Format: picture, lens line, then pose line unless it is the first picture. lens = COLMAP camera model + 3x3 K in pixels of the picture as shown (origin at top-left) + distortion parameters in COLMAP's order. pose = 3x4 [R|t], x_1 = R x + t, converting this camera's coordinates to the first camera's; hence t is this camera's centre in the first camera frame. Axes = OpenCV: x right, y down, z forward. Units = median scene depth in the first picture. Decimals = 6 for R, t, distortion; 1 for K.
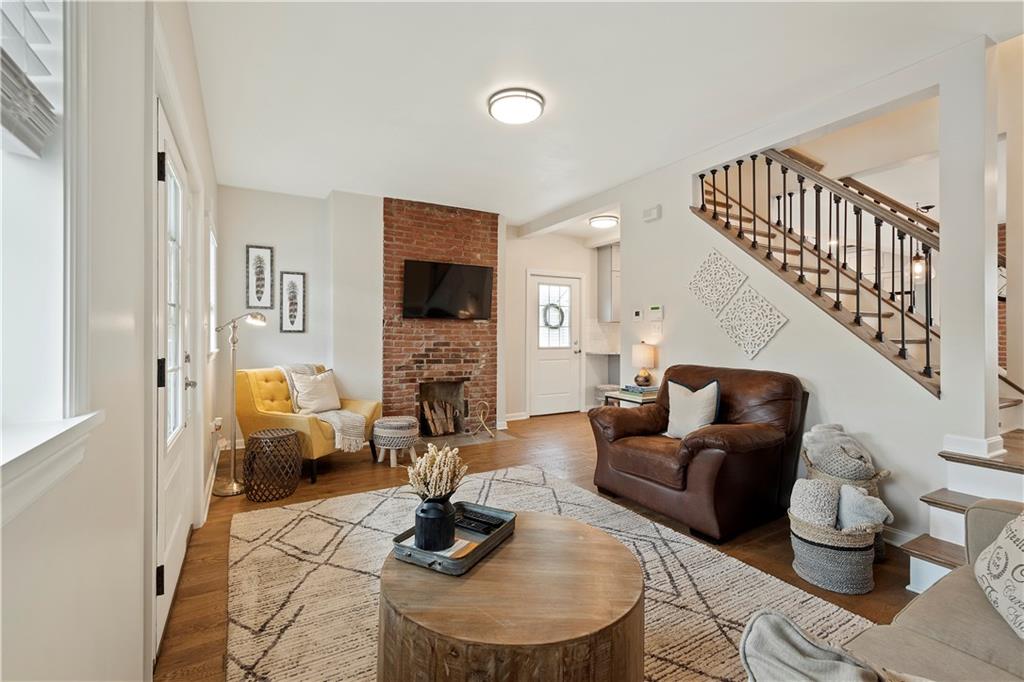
lens RADIAL K [[458.7, 0, 511.1], [0, 458.7, 332.6], [0, 0, 1]] dist [0.004808, -0.000539]
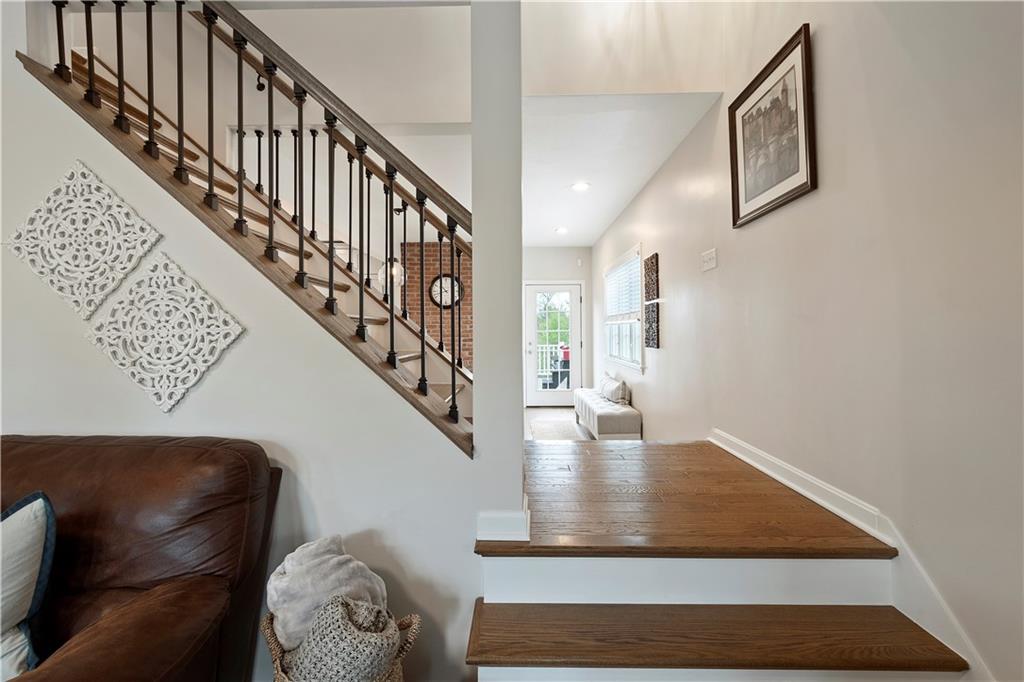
lens RADIAL K [[458.7, 0, 511.4], [0, 458.7, 335.1], [0, 0, 1]] dist [0.004808, -0.000539]
pose [[0.521639, 0.002991, 0.853161, 0.313254], [-0.000529, 0.999995, -0.003182, -0.018984], [-0.853166, 0.001208, 0.521638, 0.468315]]
